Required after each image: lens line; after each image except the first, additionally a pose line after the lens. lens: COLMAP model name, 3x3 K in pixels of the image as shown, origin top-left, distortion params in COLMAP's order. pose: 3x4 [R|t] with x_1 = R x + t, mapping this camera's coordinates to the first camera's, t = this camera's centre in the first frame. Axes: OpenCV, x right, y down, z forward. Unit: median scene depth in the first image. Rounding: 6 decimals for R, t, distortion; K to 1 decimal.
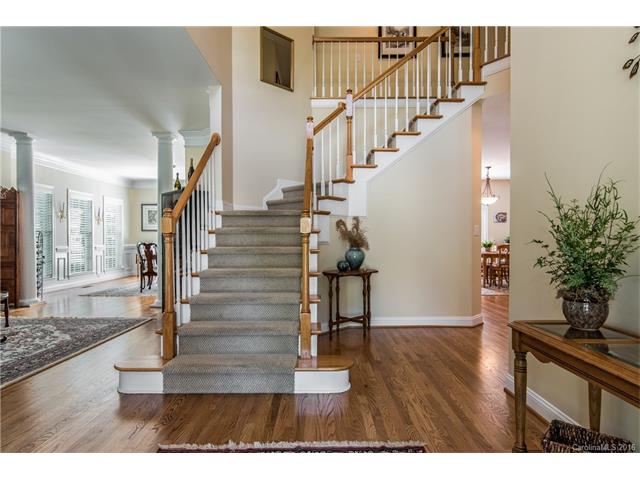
lens RADIAL K [[405.3, 0, 318.3], [0, 405.3, 240.3], [0, 0, 1]] dist [0.000908, -0.000596]
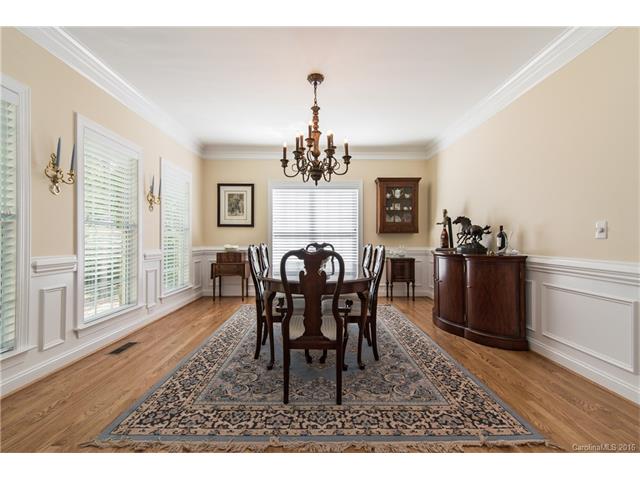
lens RADIAL K [[292.9, 0, 309.2], [0, 292.9, 238.6], [0, 0, 1]] dist [0.006154, 0.000319]
pose [[0.999969, 0.001955, 0.007564, -0.399207], [-0.001897, 0.999968, -0.007777, -0.000249], [-0.007579, 0.007762, 0.999941, 0.725903]]
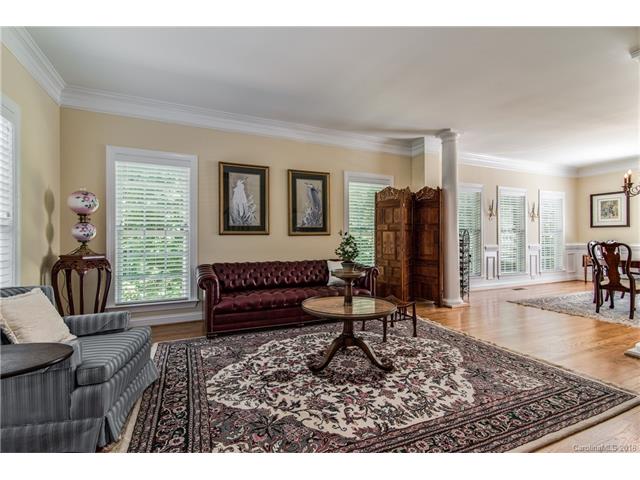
lens RADIAL K [[292.9, 0, 315.8], [0, 292.9, 238.1], [0, 0, 1]] dist [0.006154, 0.000319]
pose [[0.415997, -0.001593, -0.909365, -0.165161], [-0.000011, 0.999998, -0.001757, -0.000114], [0.909366, 0.000741, 0.415996, 0.322009]]
